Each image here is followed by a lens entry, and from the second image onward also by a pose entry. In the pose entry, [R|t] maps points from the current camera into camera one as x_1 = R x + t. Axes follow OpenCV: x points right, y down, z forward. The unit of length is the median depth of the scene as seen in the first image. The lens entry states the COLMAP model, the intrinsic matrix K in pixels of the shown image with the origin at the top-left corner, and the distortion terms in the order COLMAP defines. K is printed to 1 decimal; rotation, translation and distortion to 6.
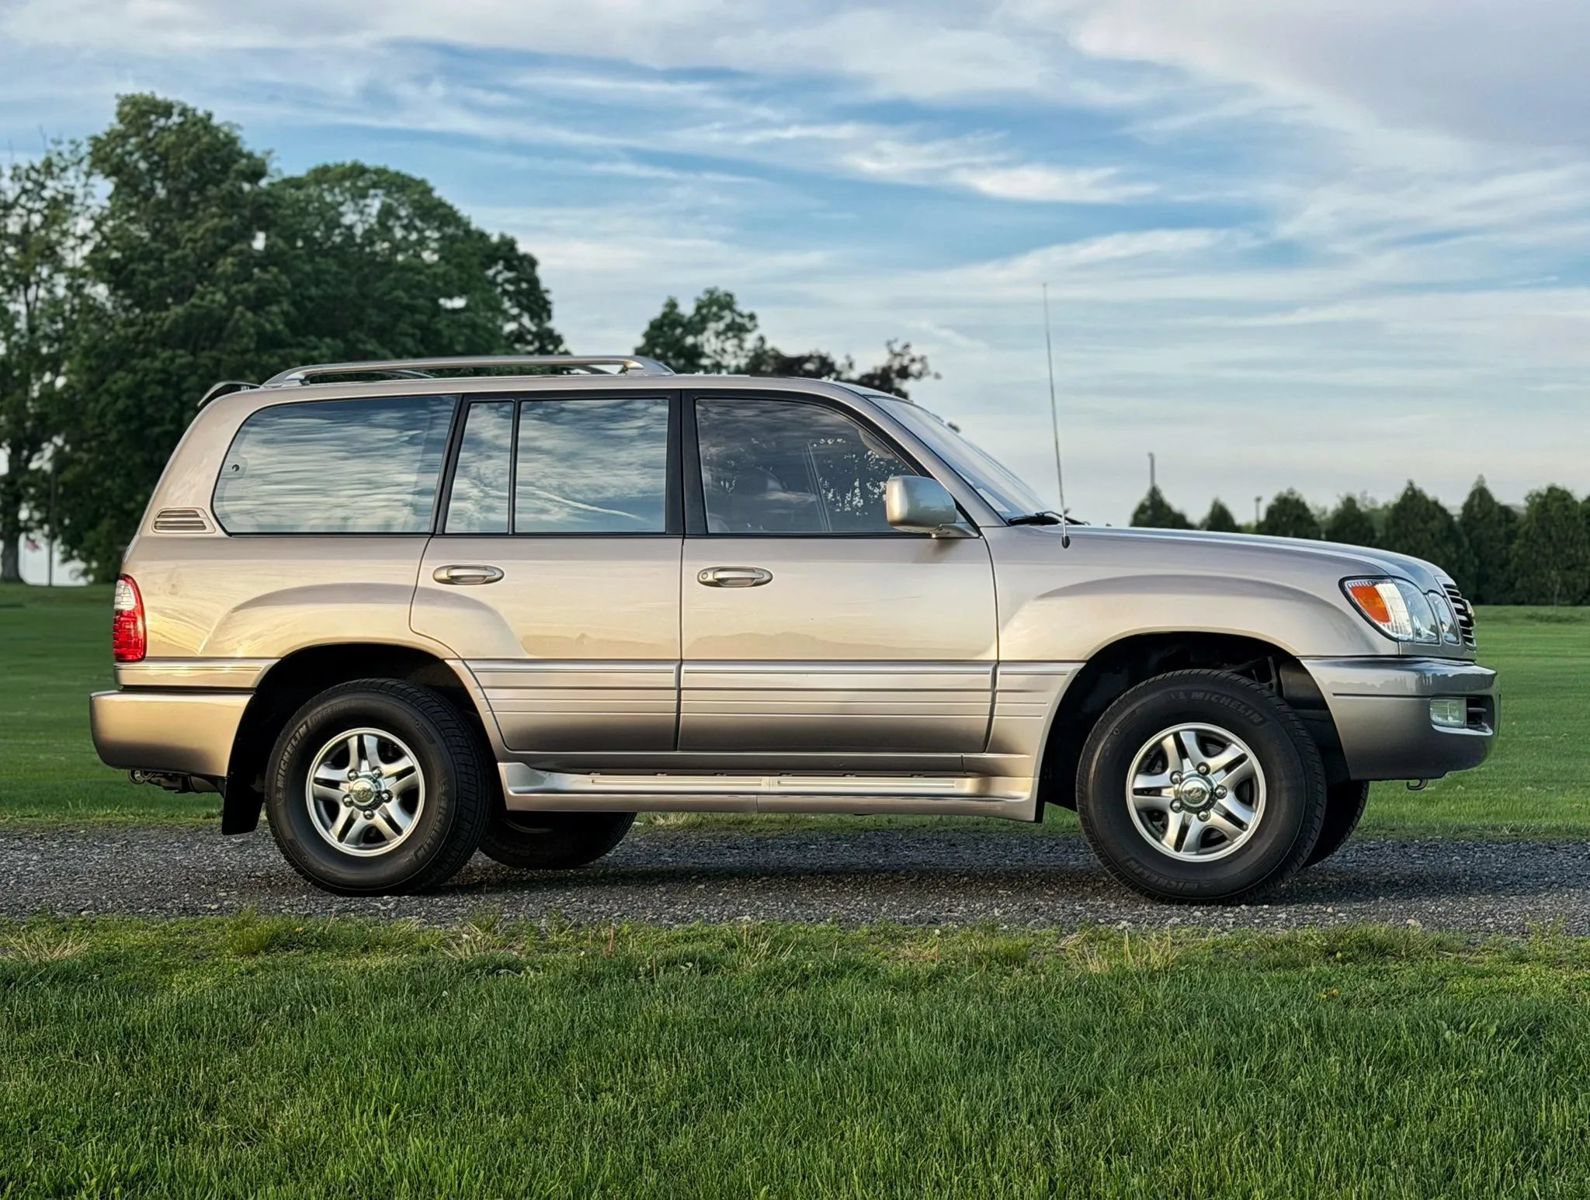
lens RADIAL K [[2942.1, 0, 795.0], [0, 2942.1, 600.0], [0, 0, 1]] dist [0.129316, 0.361310]
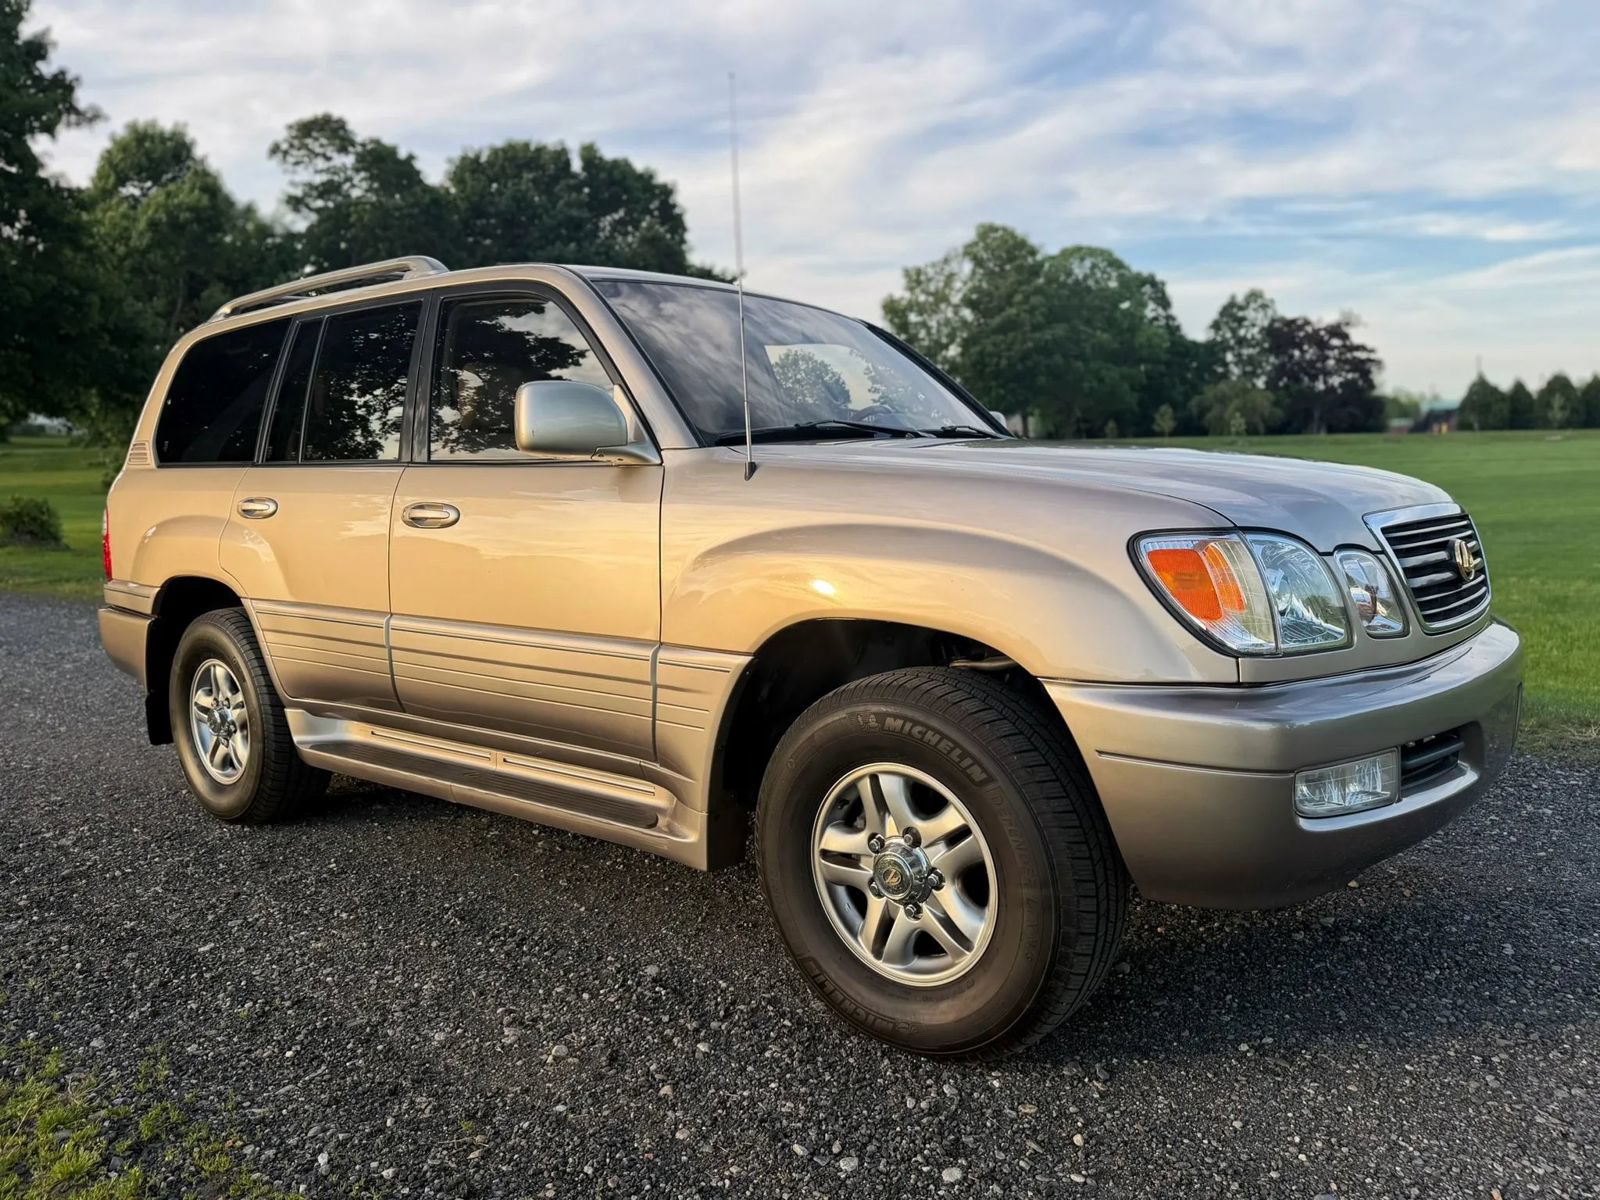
lens RADIAL K [[1165.2, 0, 800.0], [0, 1165.2, 600.0], [0, 0, 1]] dist [0.141591, -0.282583]
pose [[0.917391, 0.024462, -0.397235, 0.202200], [0.029128, 0.991306, 0.128314, -0.023298], [0.396920, -0.129285, 0.908702, 0.731640]]
